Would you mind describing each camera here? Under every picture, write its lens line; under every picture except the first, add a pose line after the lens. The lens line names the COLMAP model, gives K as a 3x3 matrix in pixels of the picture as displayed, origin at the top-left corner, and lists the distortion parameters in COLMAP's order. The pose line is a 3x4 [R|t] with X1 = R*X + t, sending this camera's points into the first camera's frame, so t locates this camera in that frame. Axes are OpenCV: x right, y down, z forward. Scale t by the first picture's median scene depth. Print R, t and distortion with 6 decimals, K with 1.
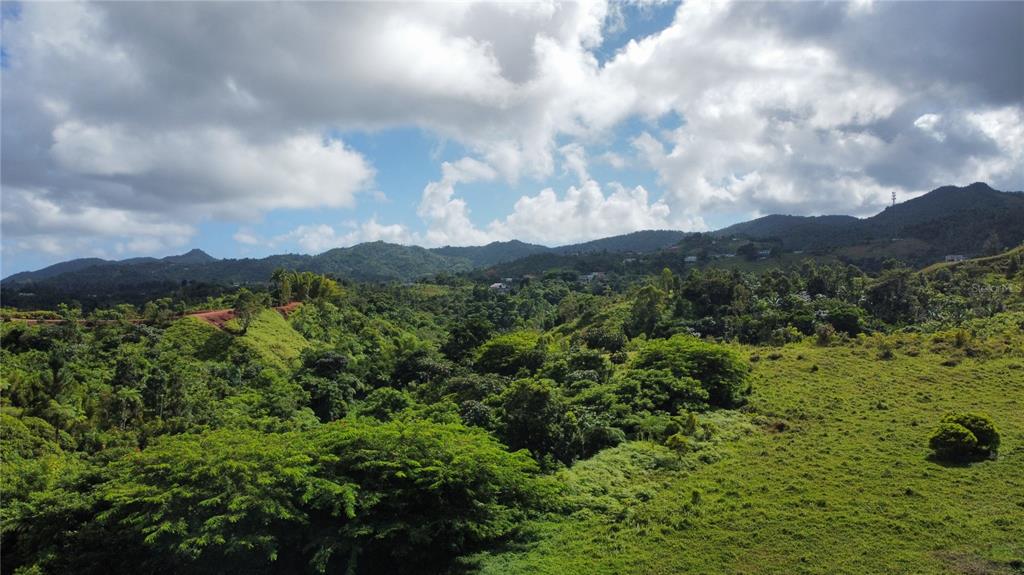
lens RADIAL K [[773.7, 0, 513.1], [0, 773.7, 309.8], [0, 0, 1]] dist [0.003045, -0.003411]
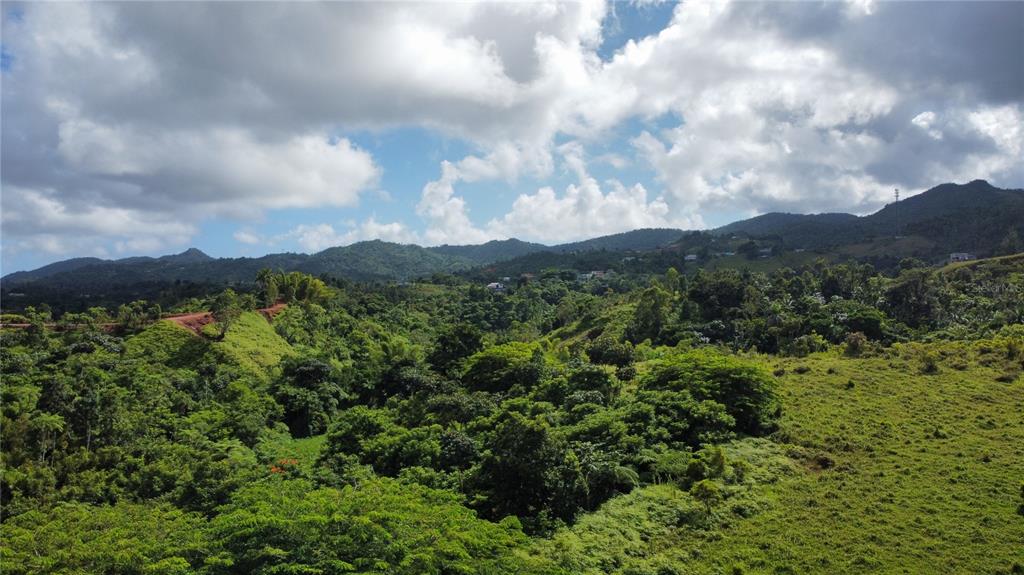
lens RADIAL K [[773.7, 0, 515.3], [0, 773.7, 288.9], [0, 0, 1]] dist [0.003045, -0.003411]
pose [[0.999988, -0.002002, 0.004493, 0.004151], [0.002114, 0.999686, -0.024983, -0.005843], [-0.004442, 0.024992, 0.999678, 0.065058]]
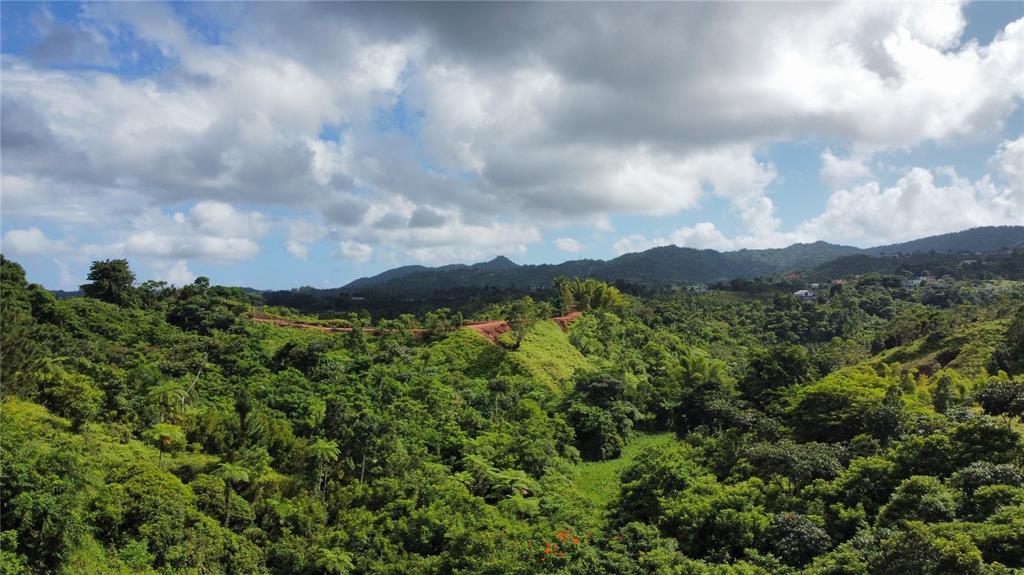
lens RADIAL K [[773.7, 0, 518.4], [0, 773.7, 287.8], [0, 0, 1]] dist [0.003045, -0.003411]
pose [[0.933048, 0.000481, -0.359751, -0.014386], [-0.012575, 0.999432, -0.031277, -0.013736], [0.359531, 0.033707, 0.932524, 0.147350]]
